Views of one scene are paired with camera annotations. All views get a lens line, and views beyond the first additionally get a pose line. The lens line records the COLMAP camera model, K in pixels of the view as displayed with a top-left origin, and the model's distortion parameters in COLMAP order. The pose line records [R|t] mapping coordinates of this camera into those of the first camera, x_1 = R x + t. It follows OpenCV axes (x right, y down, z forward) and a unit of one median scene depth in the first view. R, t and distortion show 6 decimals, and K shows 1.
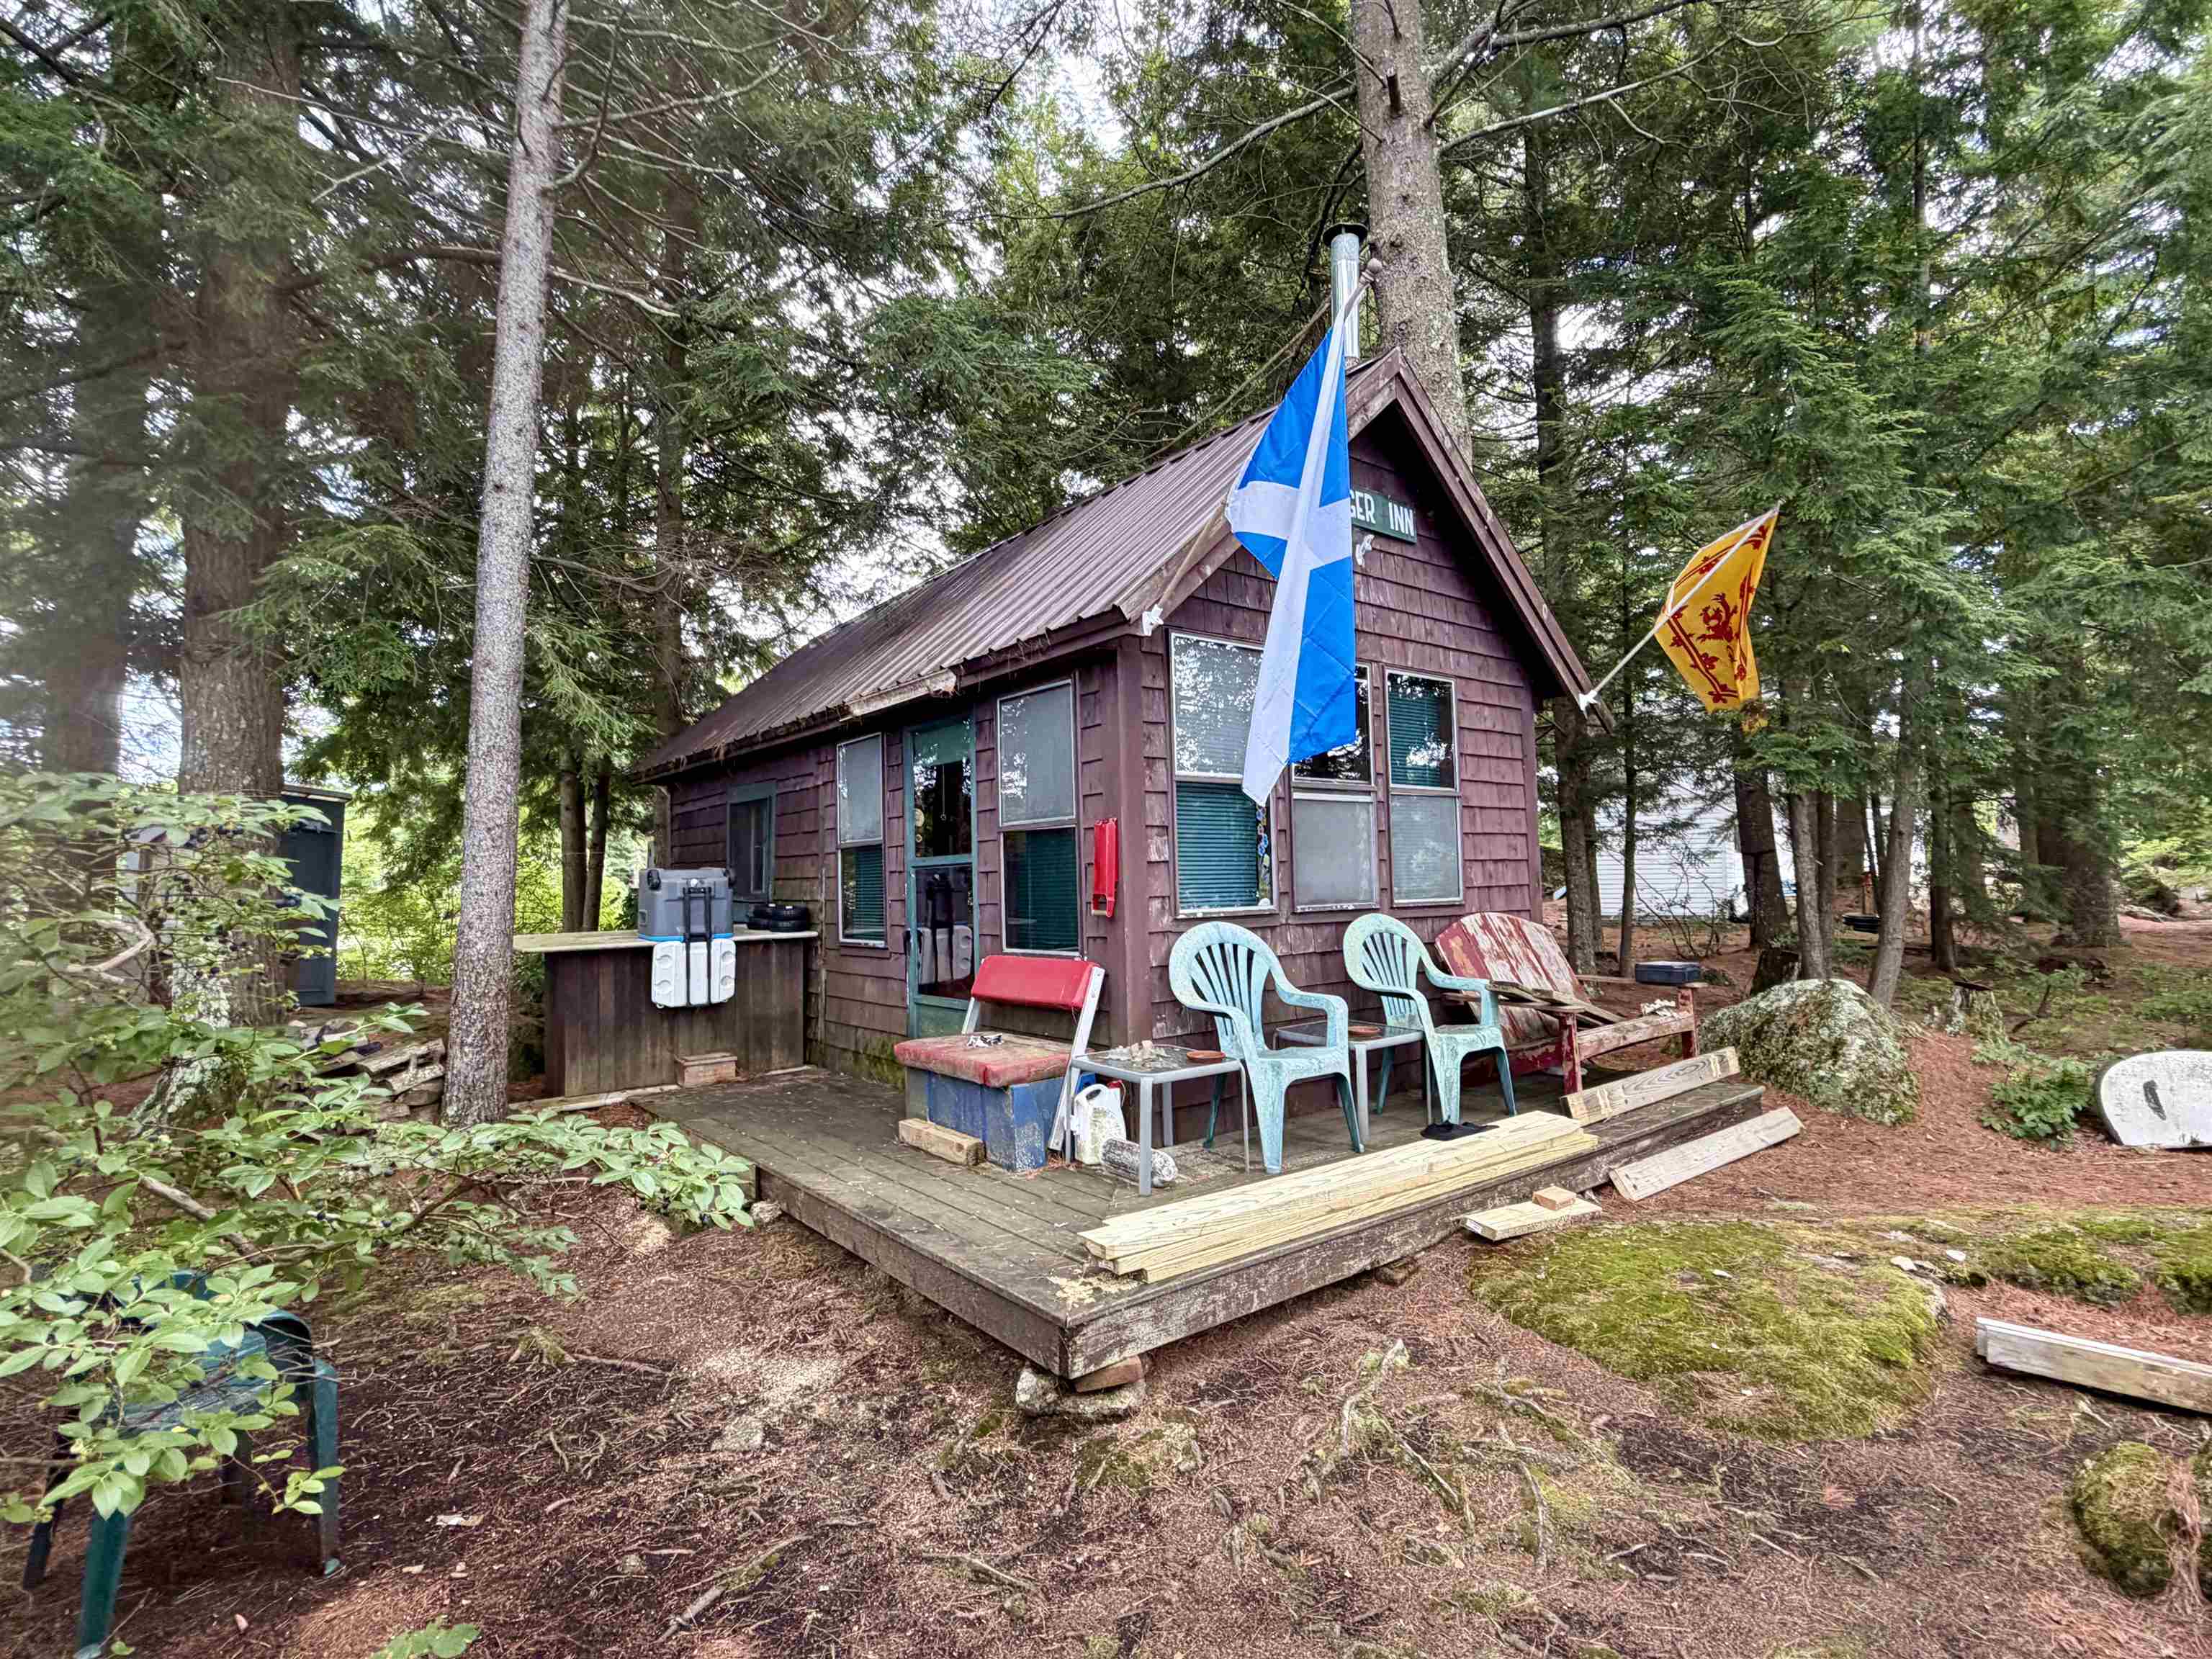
lens RADIAL K [[1090.5, 0, 1108.1], [0, 1090.5, 821.6], [0, 0, 1]] dist [-0.000168, -0.000016]
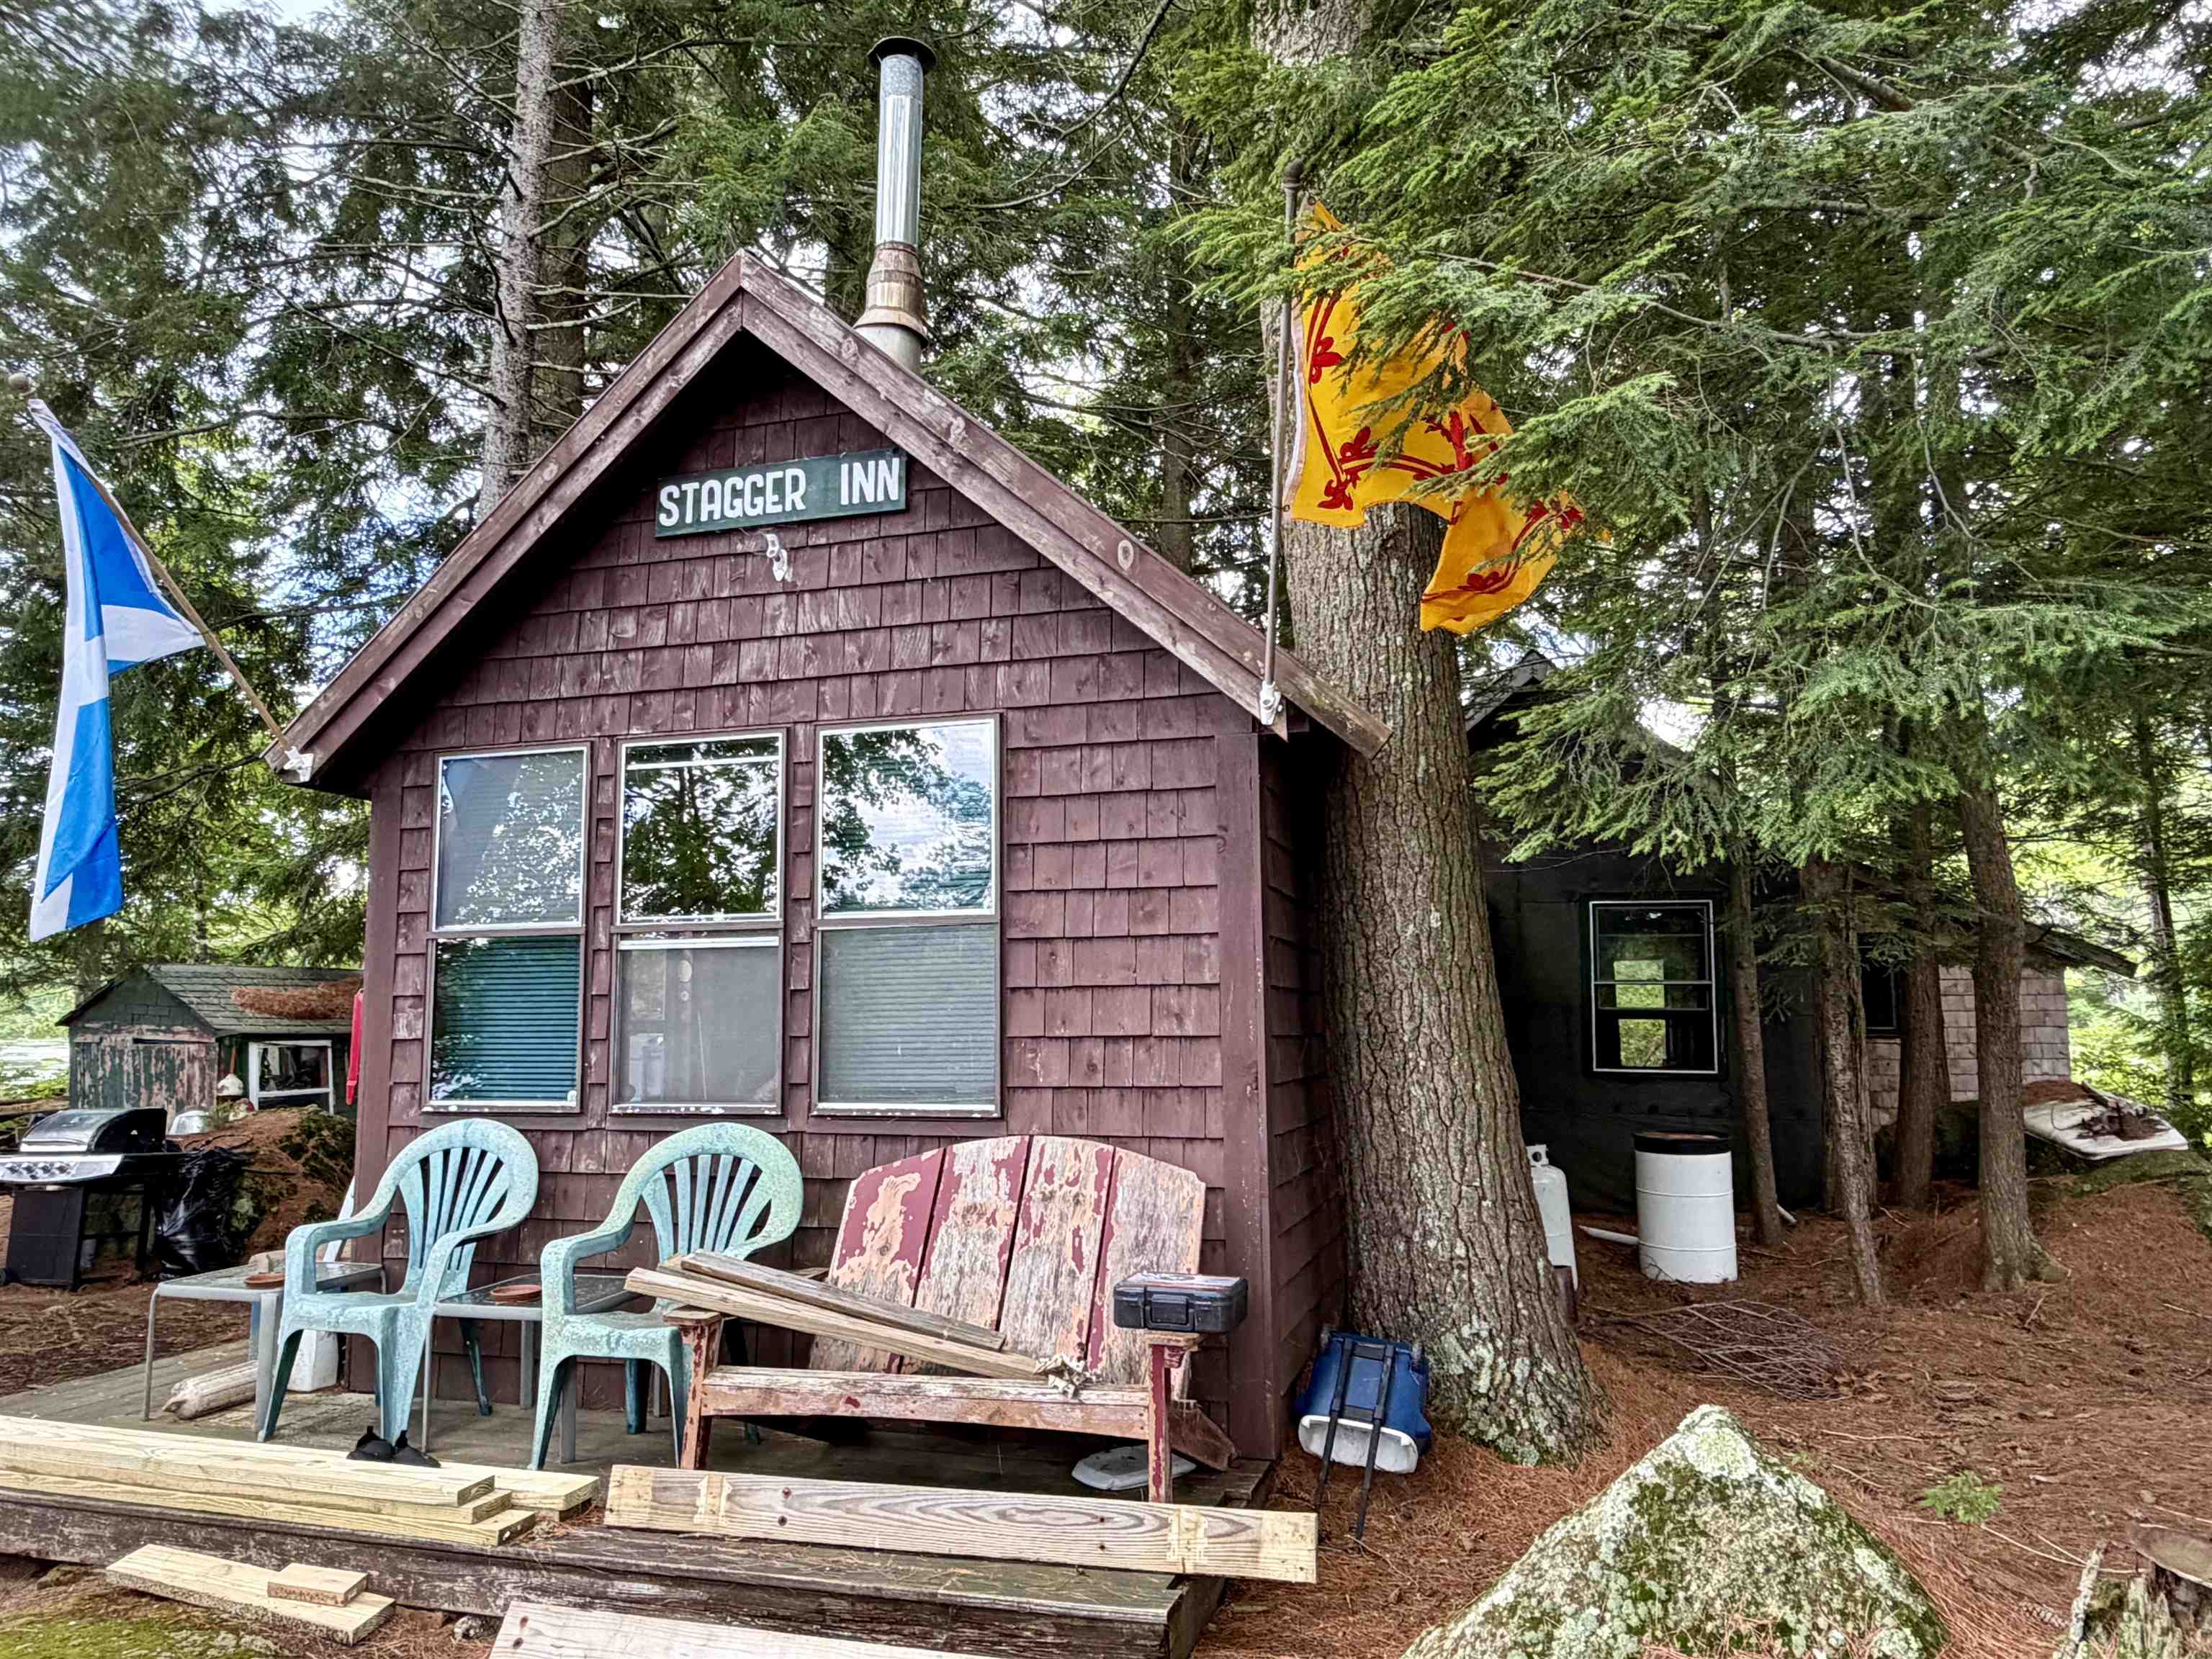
lens RADIAL K [[1545.5, 0, 1107.4], [0, 1545.5, 836.5], [0, 0, 1]] dist [0.002652, 0.003610]
pose [[0.560124, -0.087779, -0.823745, 1.273583], [0.039580, 0.996070, -0.079229, -0.002740], [0.827463, 0.011774, 0.561397, 0.755686]]
